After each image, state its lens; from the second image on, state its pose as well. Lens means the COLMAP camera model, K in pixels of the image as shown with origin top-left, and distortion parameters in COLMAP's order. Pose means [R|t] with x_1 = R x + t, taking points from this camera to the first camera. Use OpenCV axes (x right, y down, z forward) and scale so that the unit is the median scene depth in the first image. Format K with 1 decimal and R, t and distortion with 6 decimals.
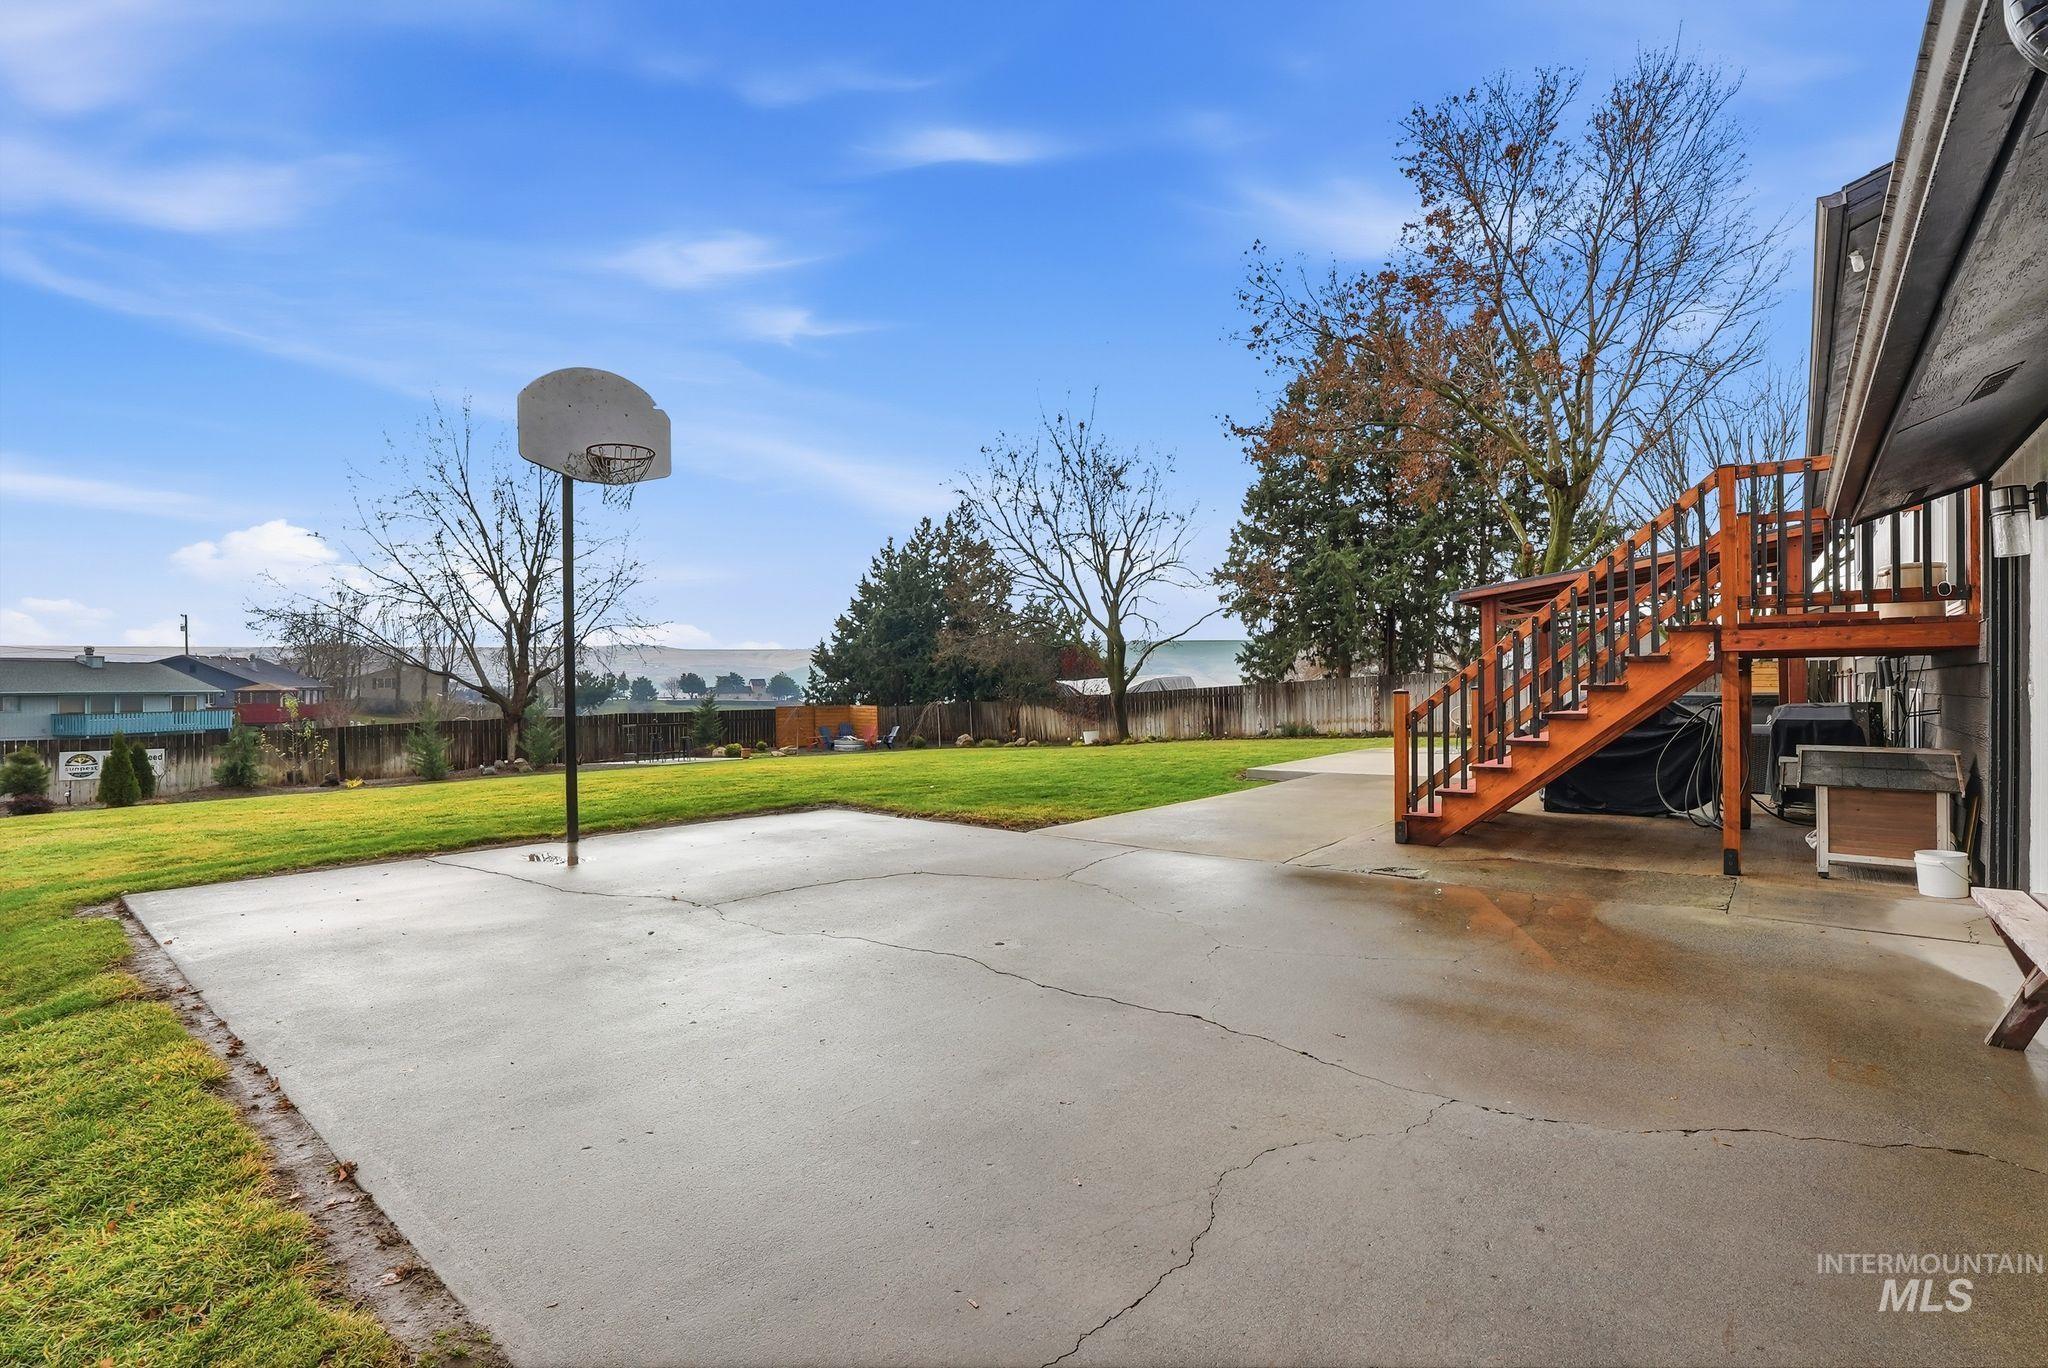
lens RADIAL K [[959.0, 0, 1024.0], [0, 959.0, 684.0], [0, 0, 1]] dist [-0.067525, 0.026651]
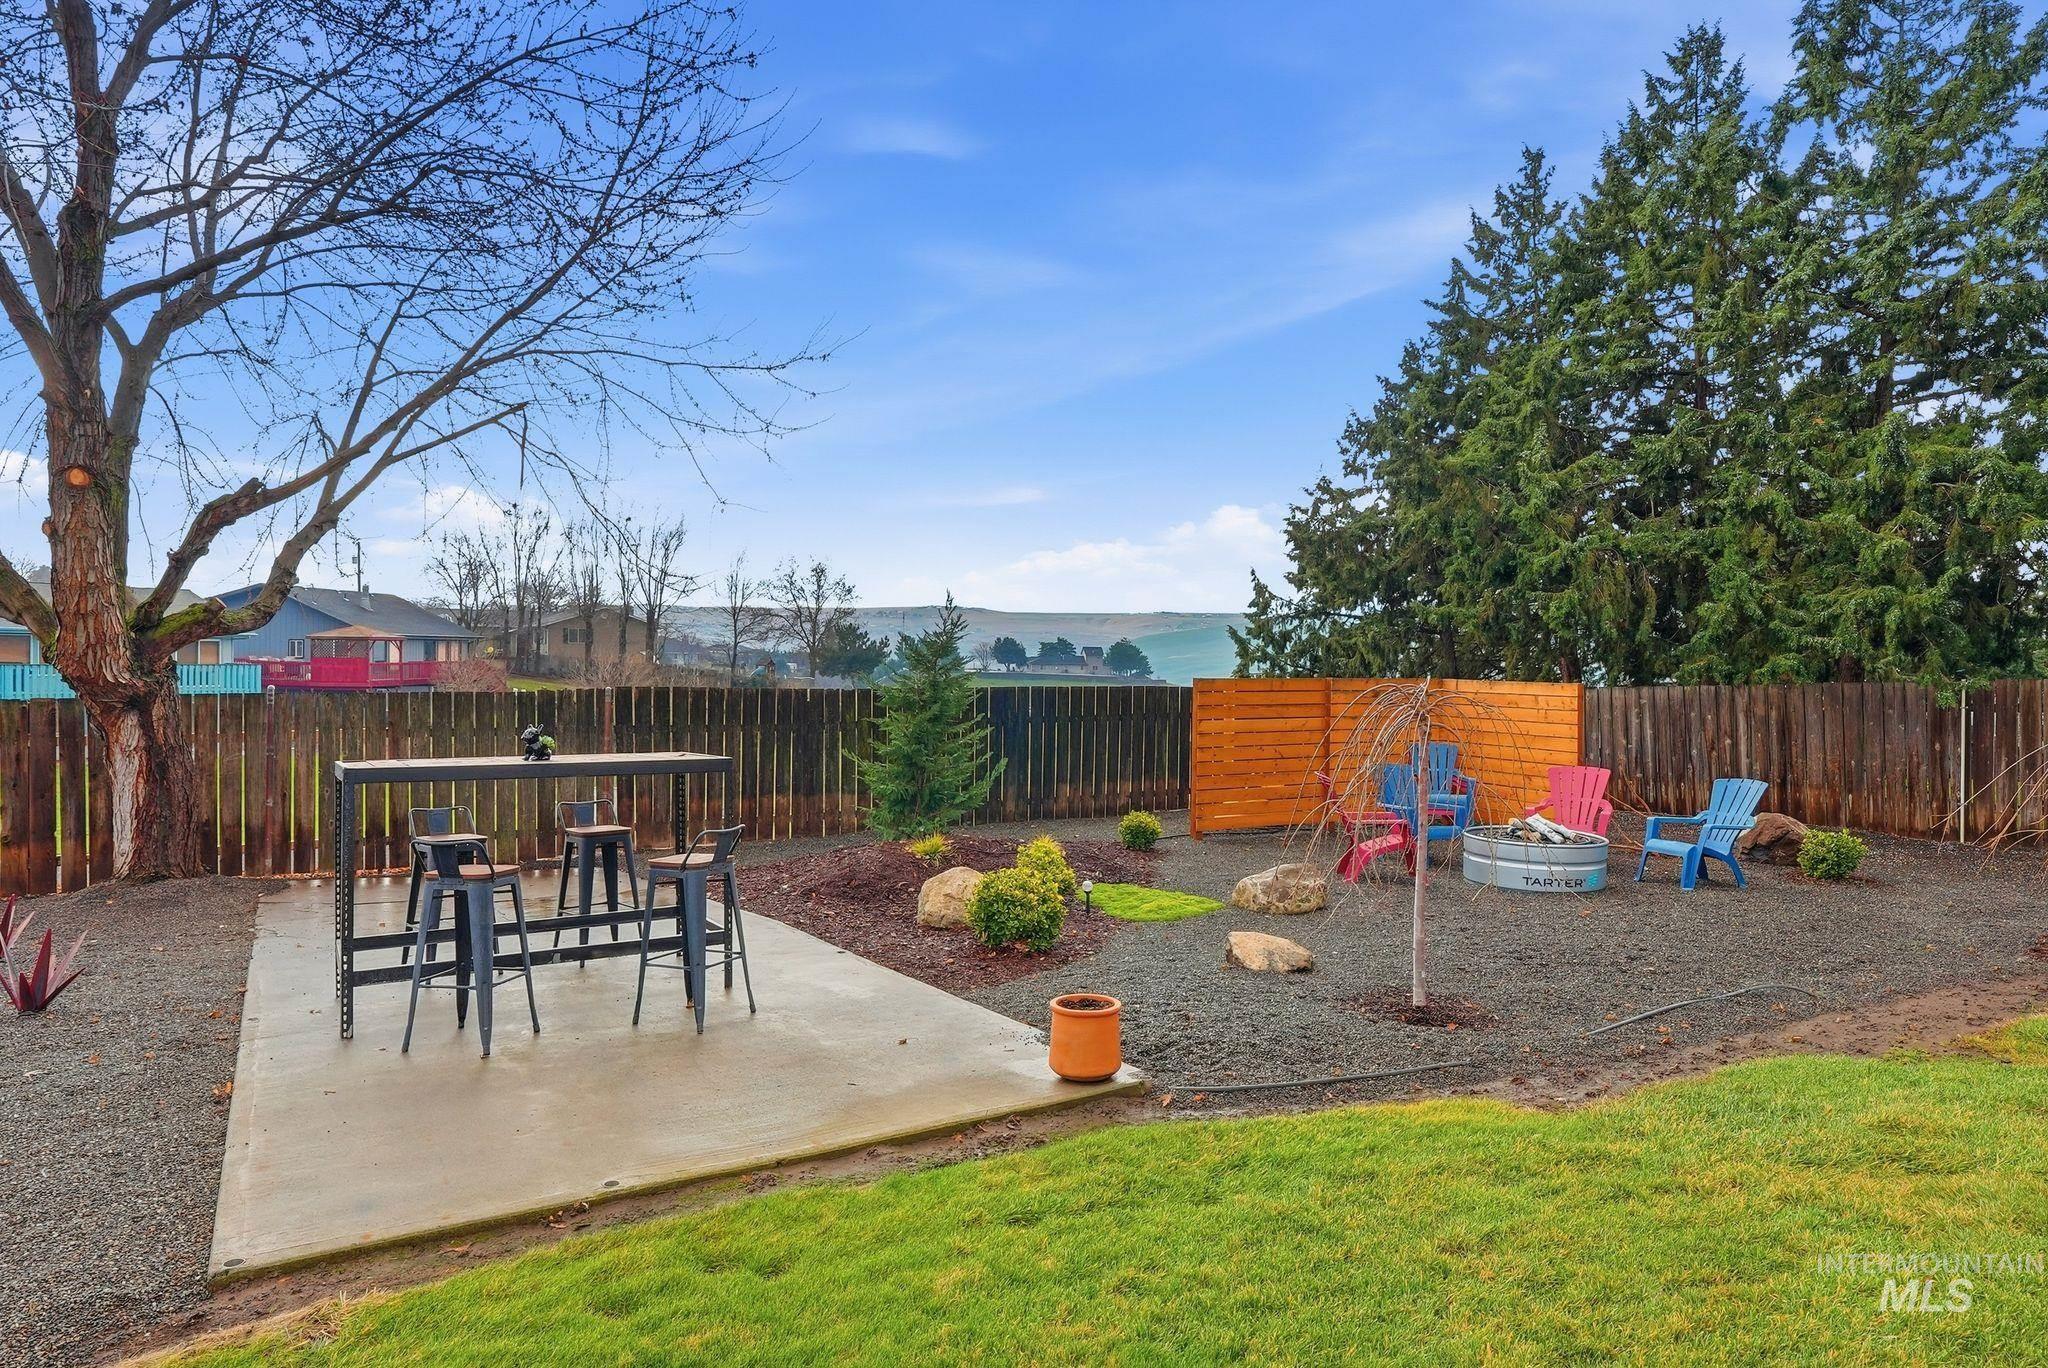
lens RADIAL K [[959.0, 0, 1024.0], [0, 959.0, 684.0], [0, 0, 1]] dist [-0.067525, 0.026651]
pose [[0.943109, 0.025850, -0.331477, -0.080272], [-0.019149, 0.999541, 0.023465, 0.007464], [0.331932, -0.015782, 0.943171, 0.273188]]
